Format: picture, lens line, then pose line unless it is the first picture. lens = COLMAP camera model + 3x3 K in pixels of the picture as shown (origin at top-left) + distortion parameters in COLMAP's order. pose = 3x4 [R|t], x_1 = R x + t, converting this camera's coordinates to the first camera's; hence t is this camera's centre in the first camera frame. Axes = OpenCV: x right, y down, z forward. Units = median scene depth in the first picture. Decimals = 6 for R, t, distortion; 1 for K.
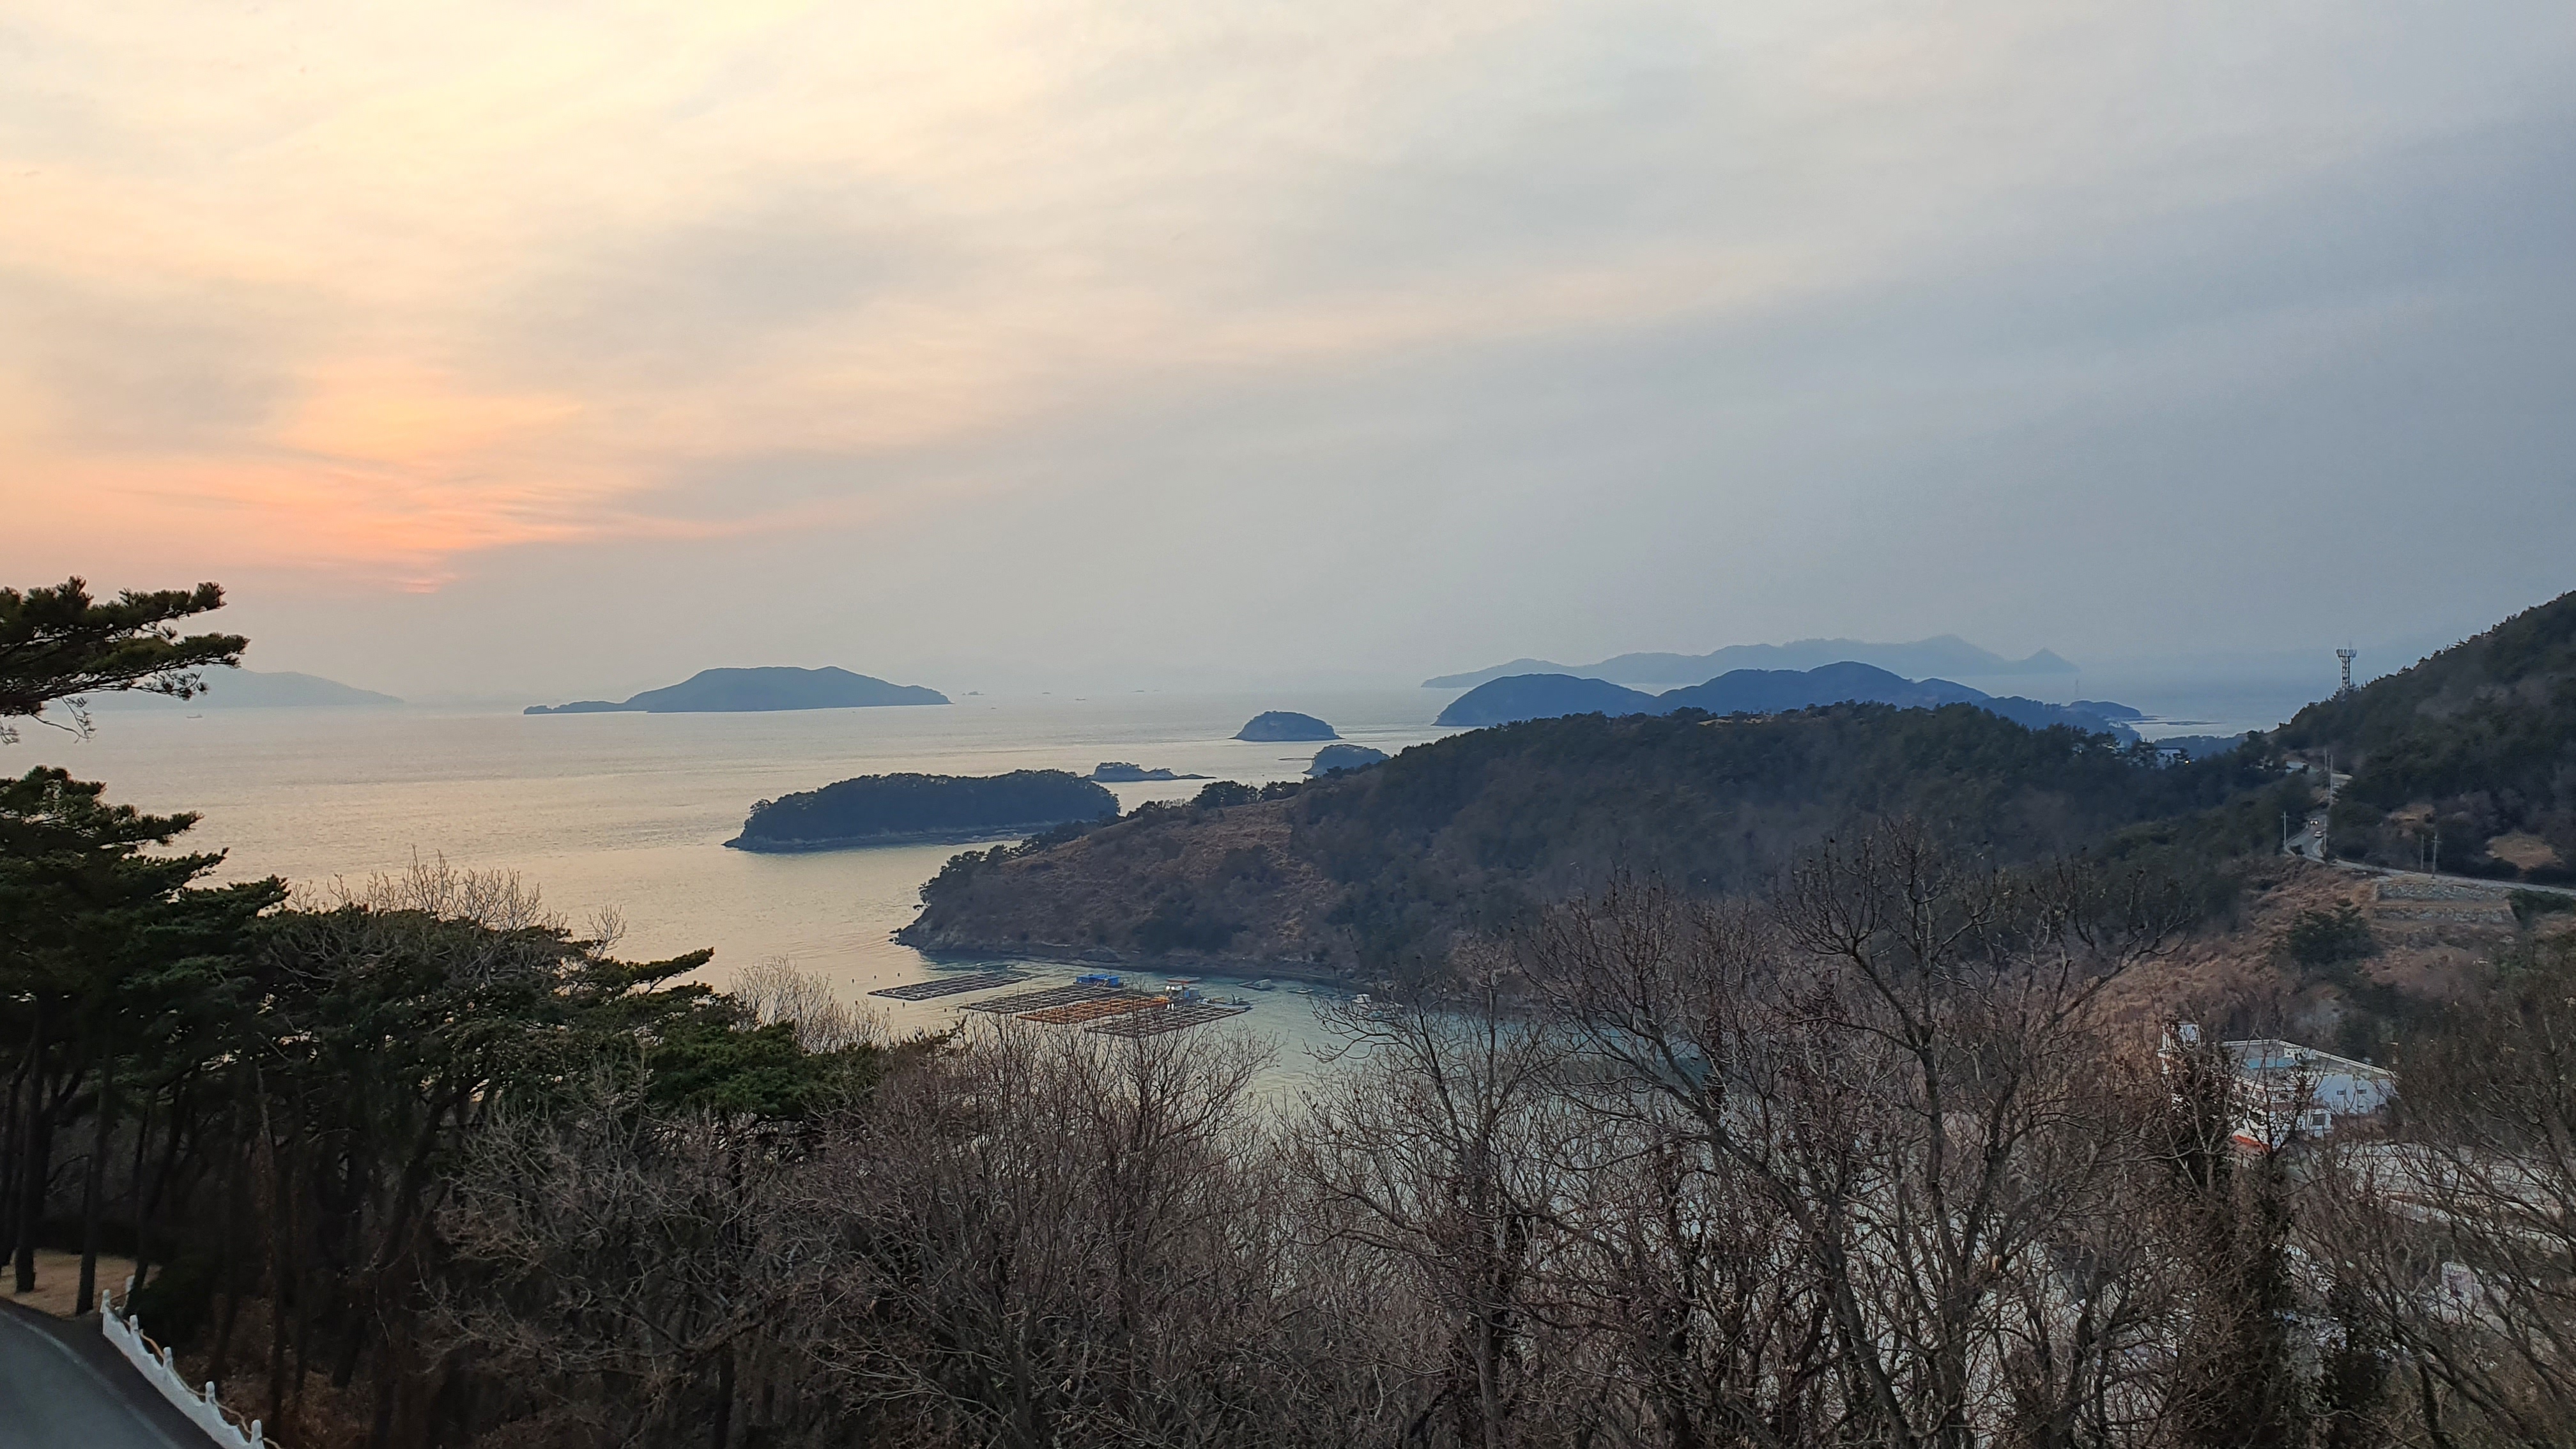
lens RADIAL K [[1969.1, 0, 1288.0], [0, 1969.1, 724.5], [0, 0, 1]] dist [0.009786, -0.000638]
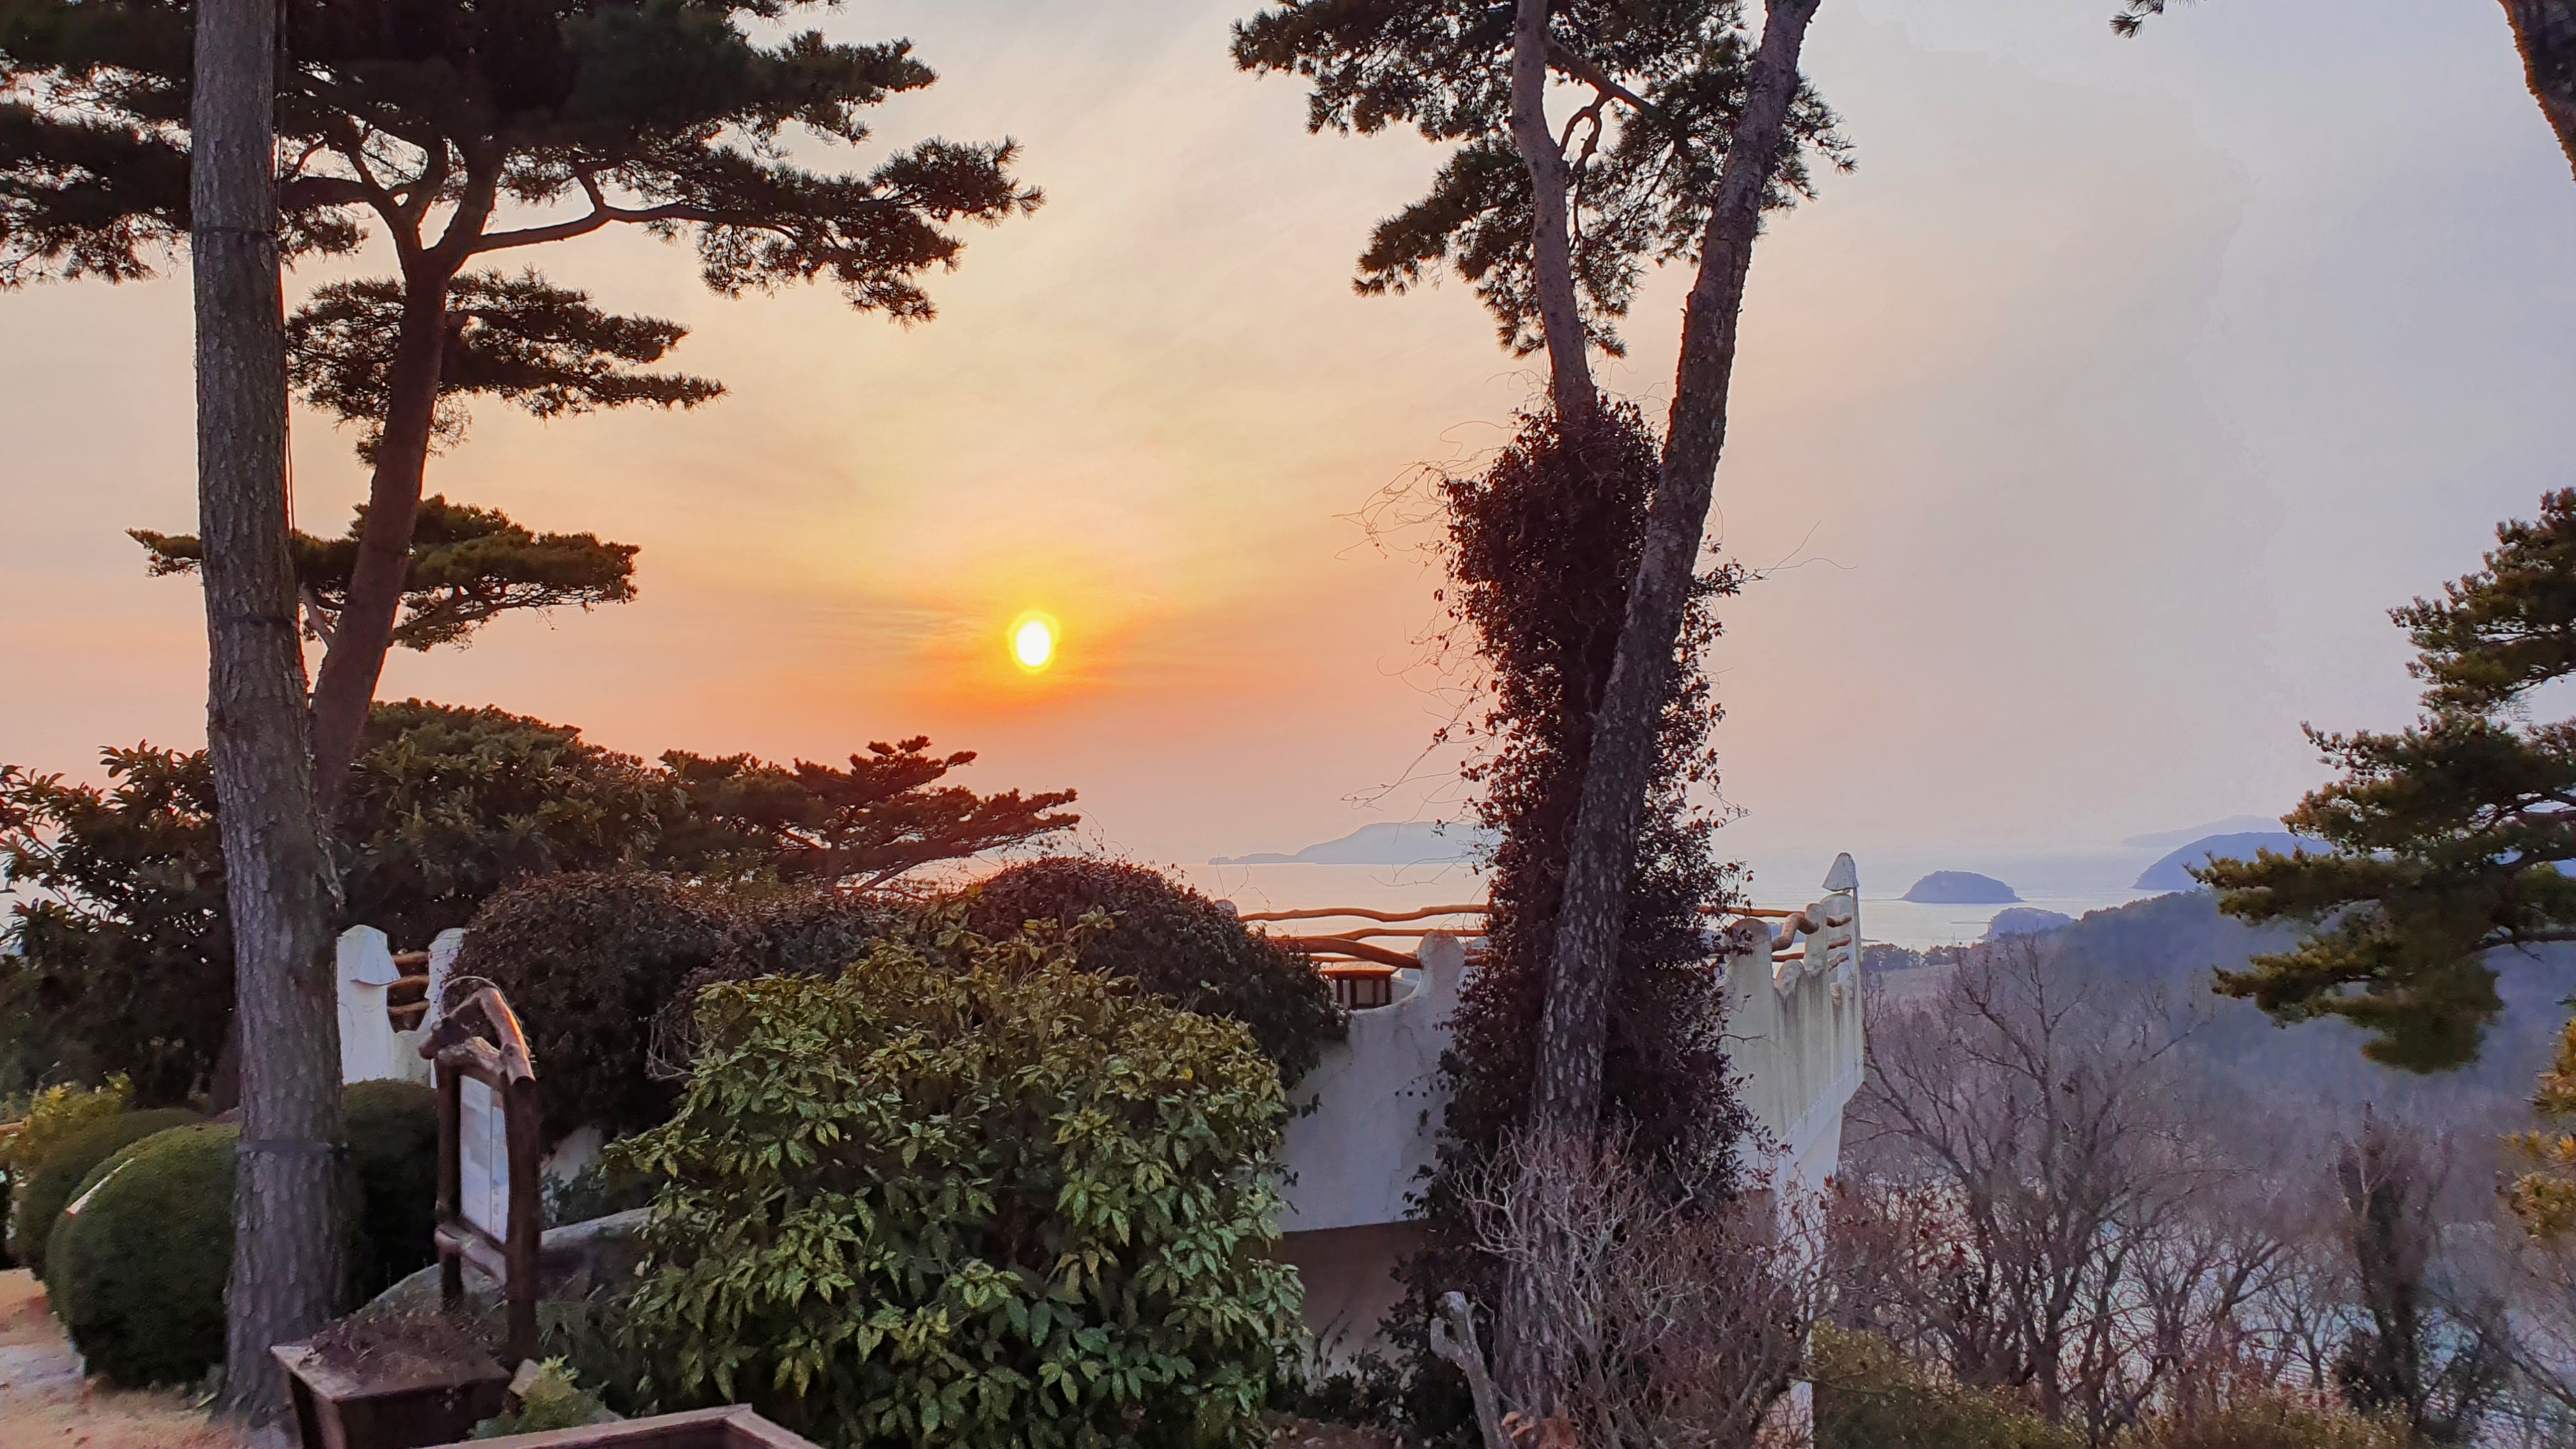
lens RADIAL K [[2202.0, 0, 1288.0], [0, 2202.0, 724.5], [0, 0, 1]] dist [0.085859, -0.001691]
pose [[0.946636, -0.014178, -0.321992, 0.038890], [-0.009418, 0.997389, -0.071606, 0.002031], [0.322167, 0.070817, 0.944031, -0.108387]]
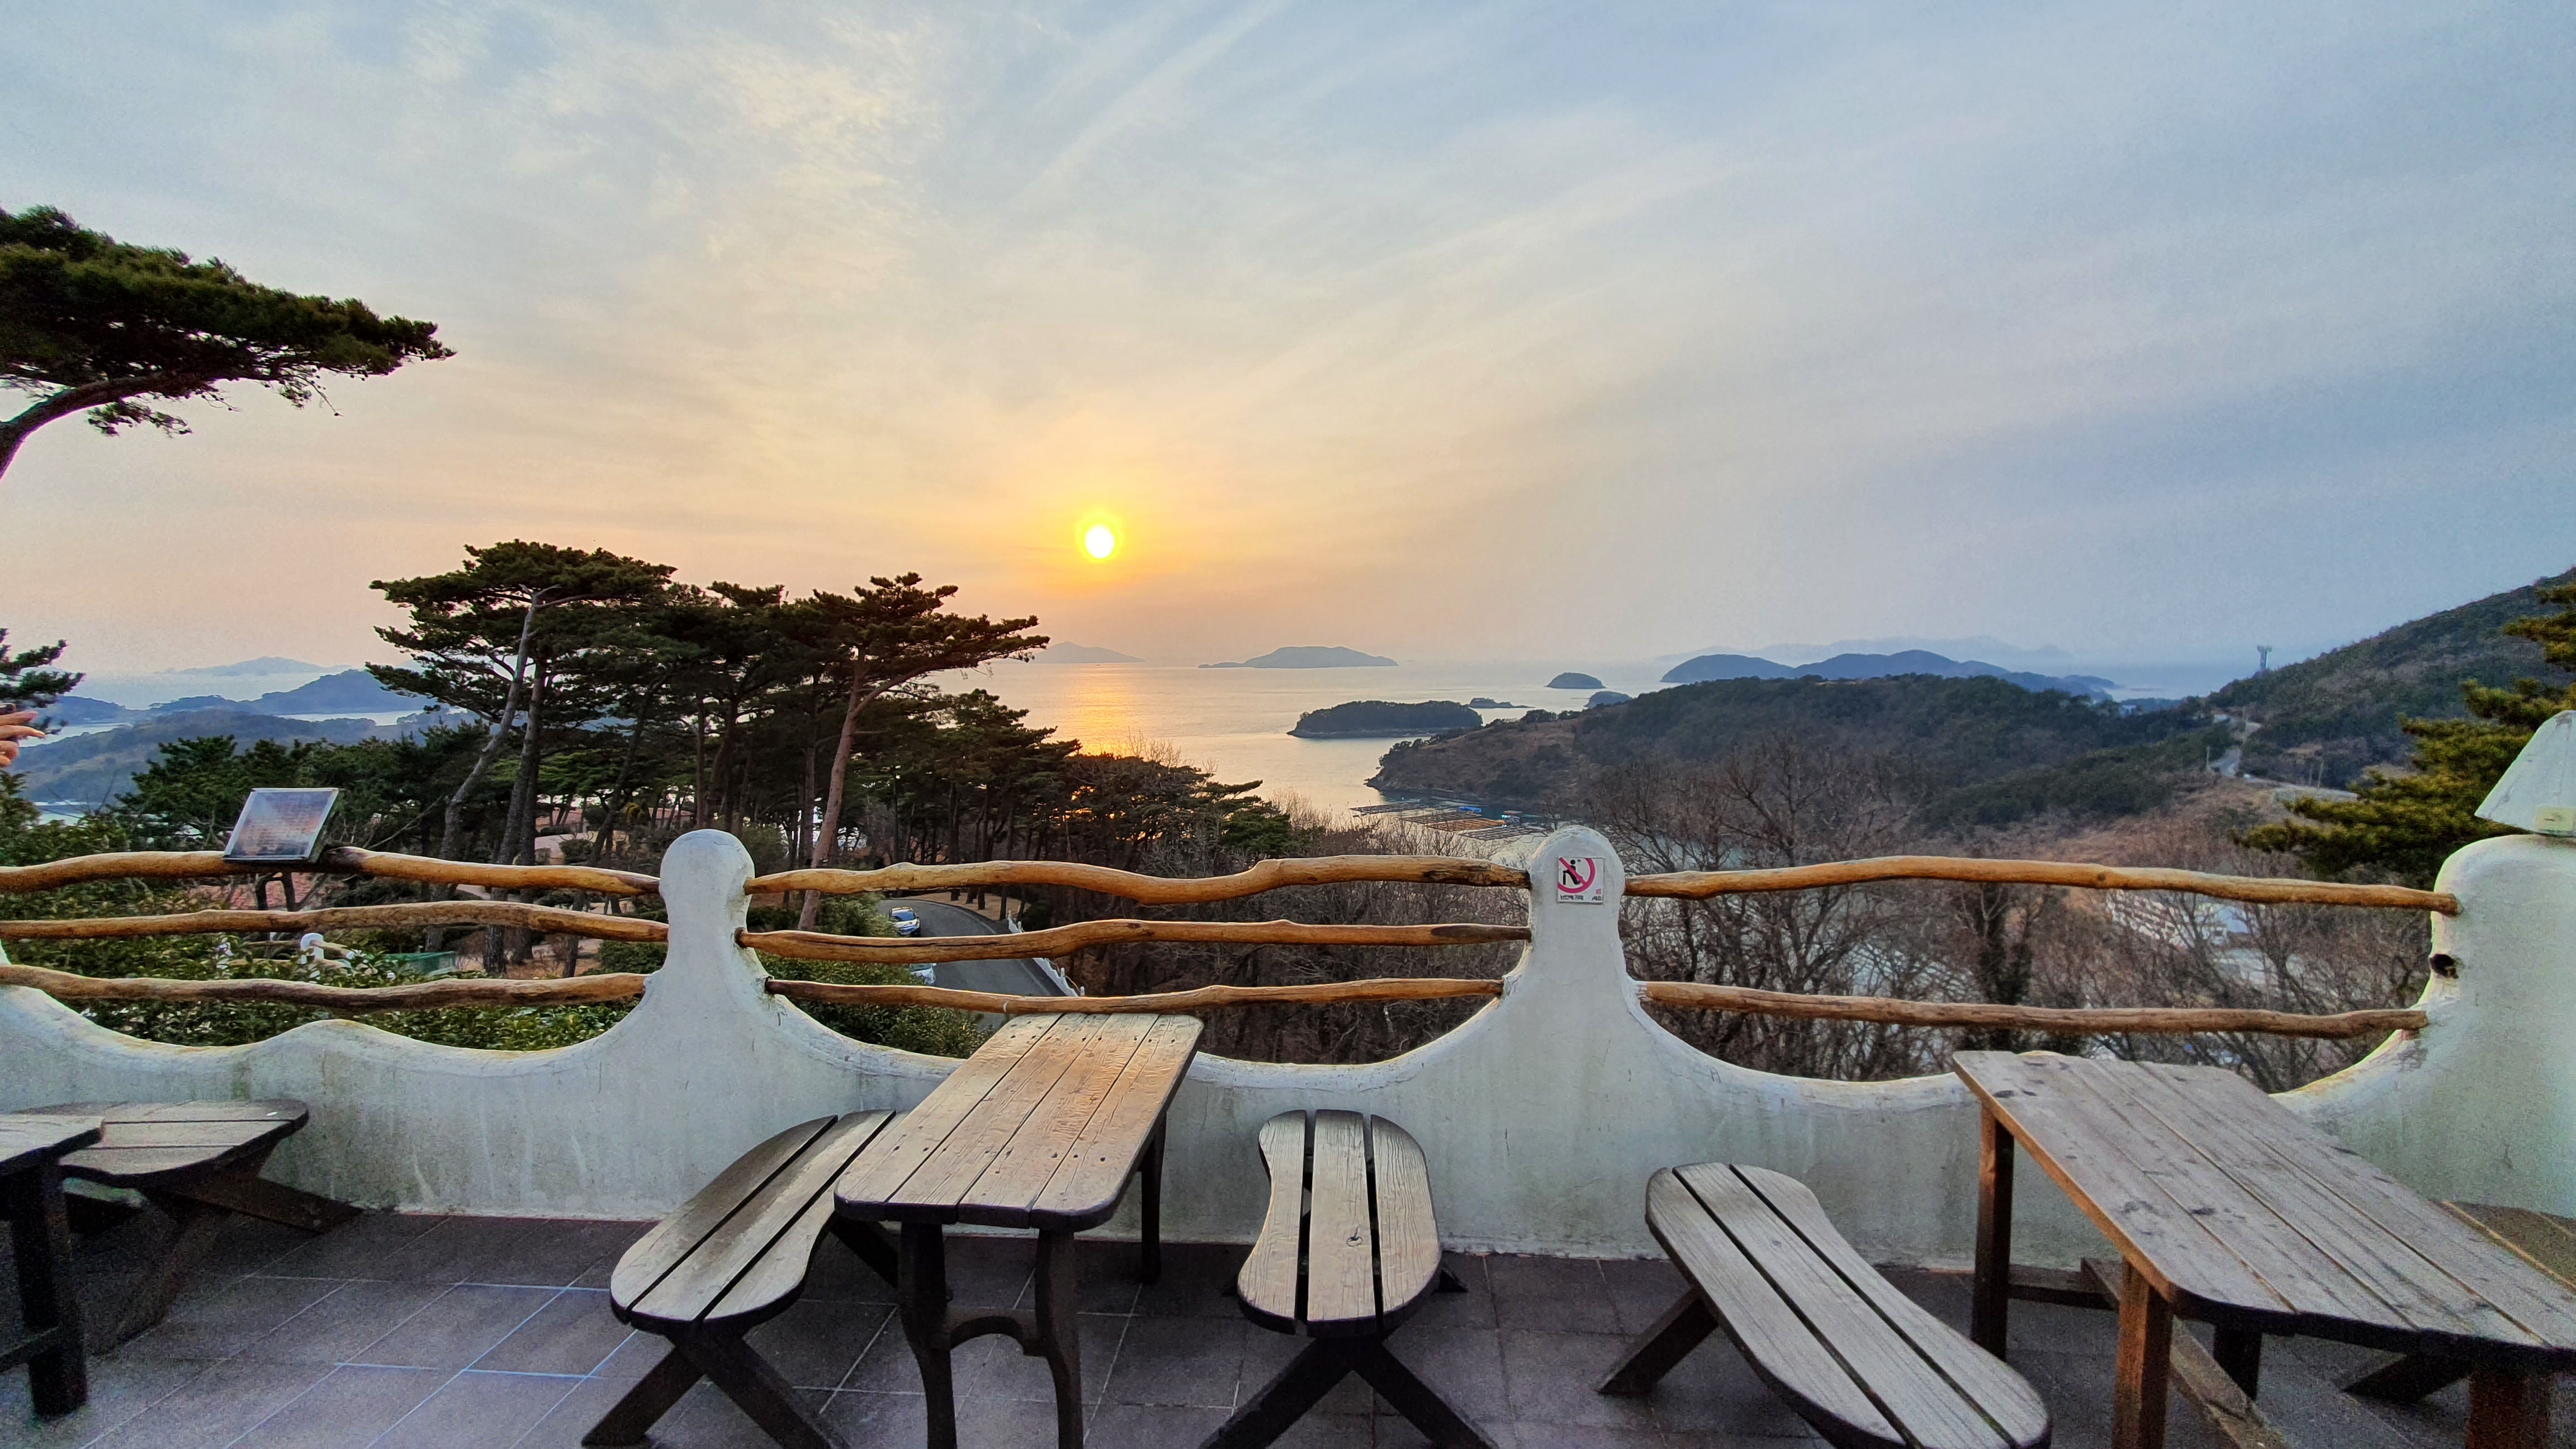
lens RADIAL K [[1023.0, 0, 1288.0], [0, 1023.0, 724.5], [0, 0, 1]] dist [-0.013211, 0.000260]
pose [[0.958861, 0.030224, -0.282262, 0.013910], [-0.017237, 0.998680, 0.048379, -0.000327], [0.283351, -0.041523, 0.958117, -0.015596]]
